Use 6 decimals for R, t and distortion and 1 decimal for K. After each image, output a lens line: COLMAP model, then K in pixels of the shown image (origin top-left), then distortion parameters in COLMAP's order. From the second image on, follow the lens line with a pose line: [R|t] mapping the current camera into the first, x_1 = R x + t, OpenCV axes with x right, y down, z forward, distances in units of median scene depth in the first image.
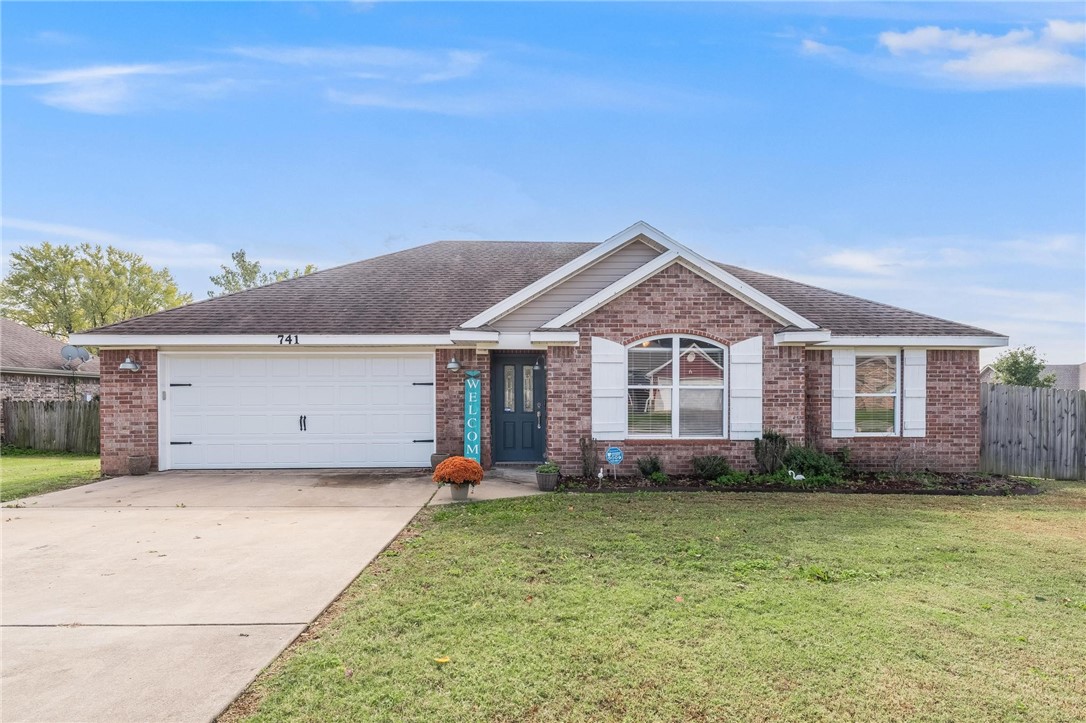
lens RADIAL K [[528.0, 0, 536.4], [0, 528.0, 363.0], [0, 0, 1]] dist [-0.014106, 0.000484]
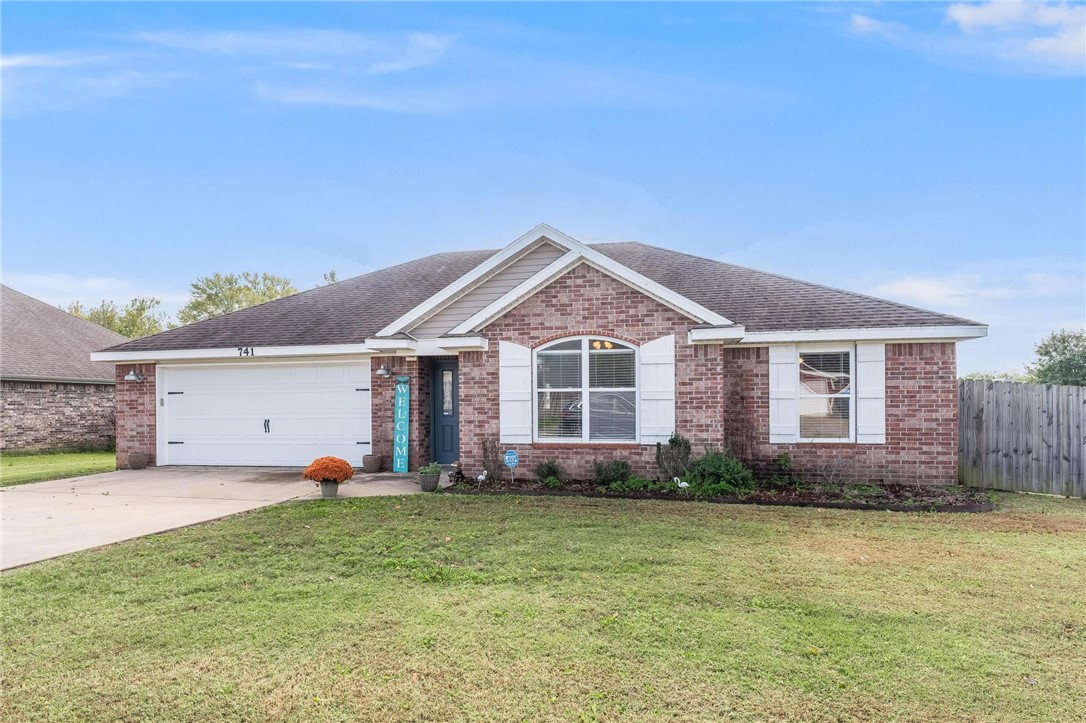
lens RADIAL K [[528.0, 0, 534.5], [0, 528.0, 364.2], [0, 0, 1]] dist [-0.014106, 0.000484]
pose [[0.977711, -0.022080, -0.208790, 0.363151], [0.020296, 0.999737, -0.010683, 0.006462], [0.208971, 0.006207, 0.977902, 0.023530]]
